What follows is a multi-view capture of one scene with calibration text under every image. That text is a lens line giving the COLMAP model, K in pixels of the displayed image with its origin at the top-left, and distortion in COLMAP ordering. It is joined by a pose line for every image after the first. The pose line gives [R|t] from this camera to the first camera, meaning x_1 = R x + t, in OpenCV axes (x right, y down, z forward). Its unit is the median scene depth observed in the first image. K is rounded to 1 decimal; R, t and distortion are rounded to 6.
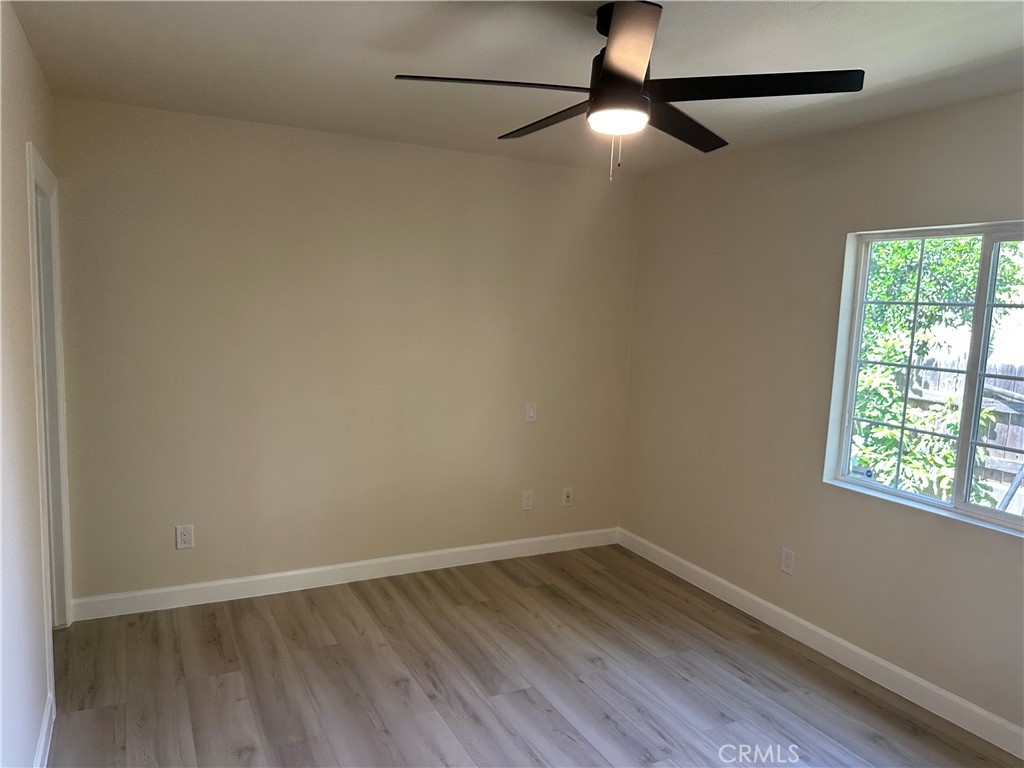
lens RADIAL K [[737.5, 0, 508.6], [0, 737.5, 387.9], [0, 0, 1]] dist [0.033774, -0.056741]
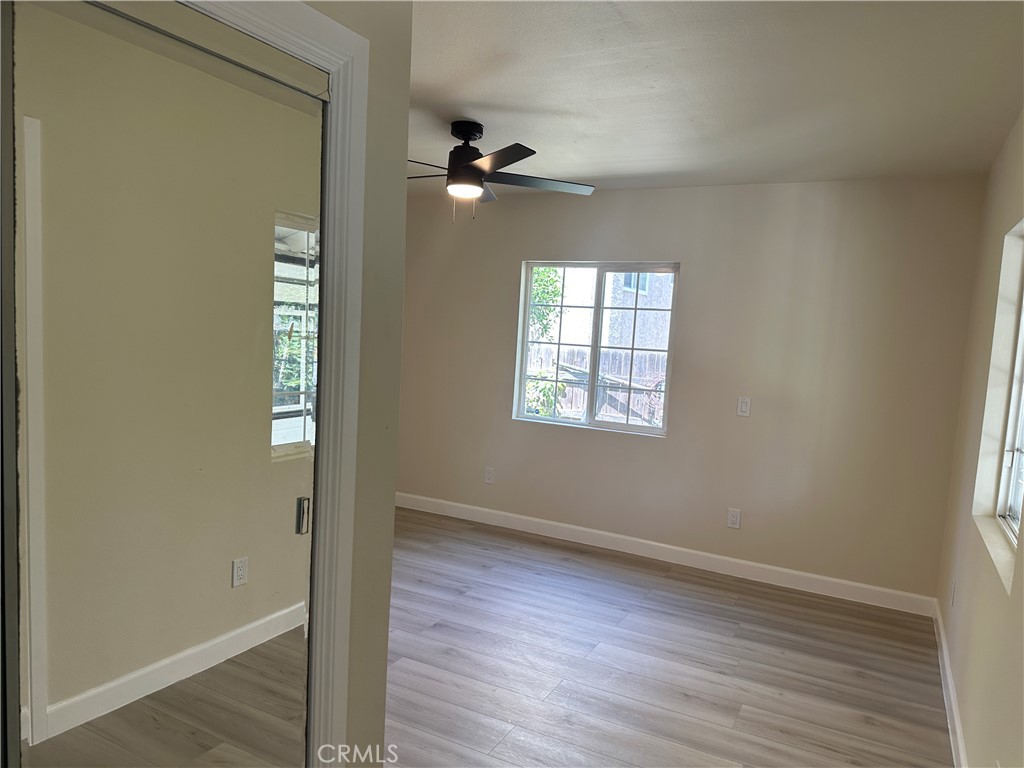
lens RADIAL K [[737.5, 0, 514.9], [0, 737.5, 385.1], [0, 0, 1]] dist [0.033774, -0.056741]
pose [[0.808726, -0.035000, 0.587144, -0.515693], [0.040212, 0.999182, 0.004174, 0.052548], [-0.586810, 0.020234, 0.809472, -0.280274]]
